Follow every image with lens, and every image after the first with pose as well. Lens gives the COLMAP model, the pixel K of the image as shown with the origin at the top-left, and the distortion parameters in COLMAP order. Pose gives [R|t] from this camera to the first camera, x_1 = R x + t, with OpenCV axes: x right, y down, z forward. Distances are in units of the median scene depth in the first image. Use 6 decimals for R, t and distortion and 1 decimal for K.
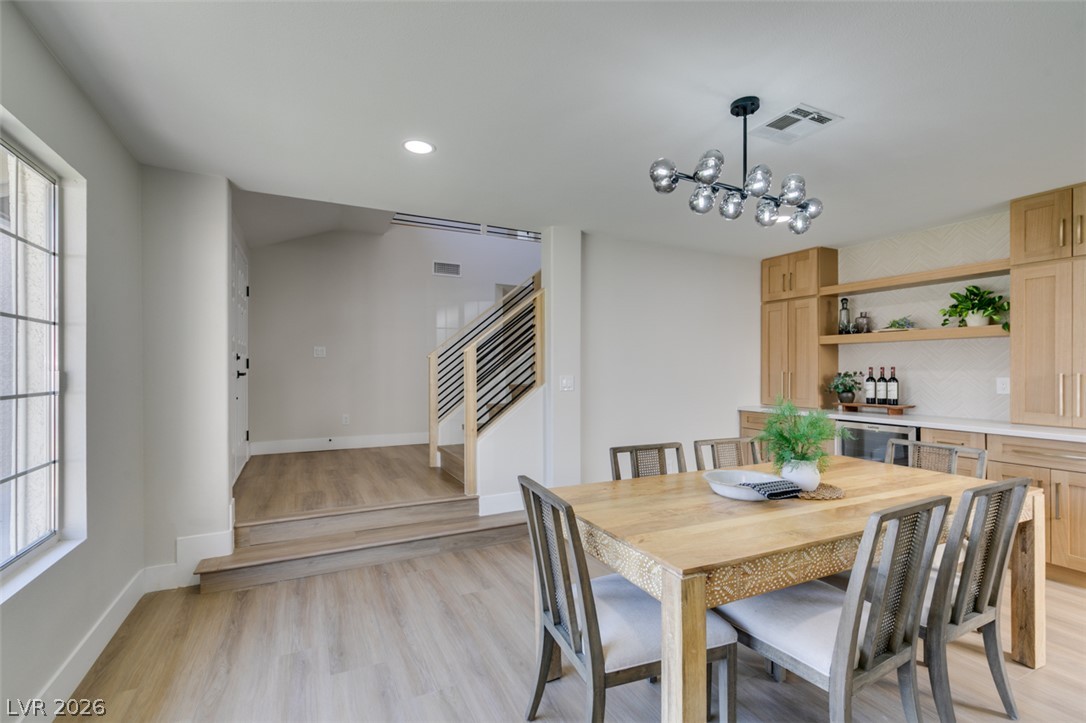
lens RADIAL K [[497.3, 0, 544.9], [0, 497.3, 367.4], [0, 0, 1]] dist [0.013102, -0.003237]
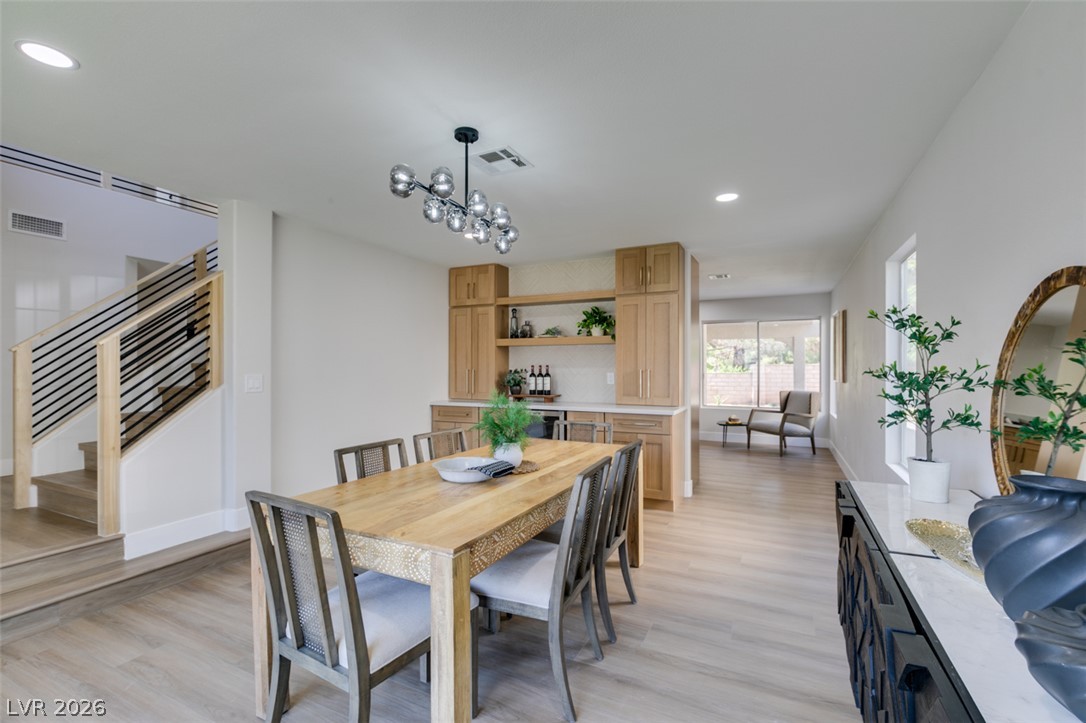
lens RADIAL K [[497.3, 0, 541.4], [0, 497.3, 363.6], [0, 0, 1]] dist [0.013102, -0.003237]
pose [[0.791401, 0.002654, 0.611292, -0.112690], [-0.001034, 0.999995, -0.003003, -0.001132], [-0.611297, 0.001744, 0.791400, 0.002845]]
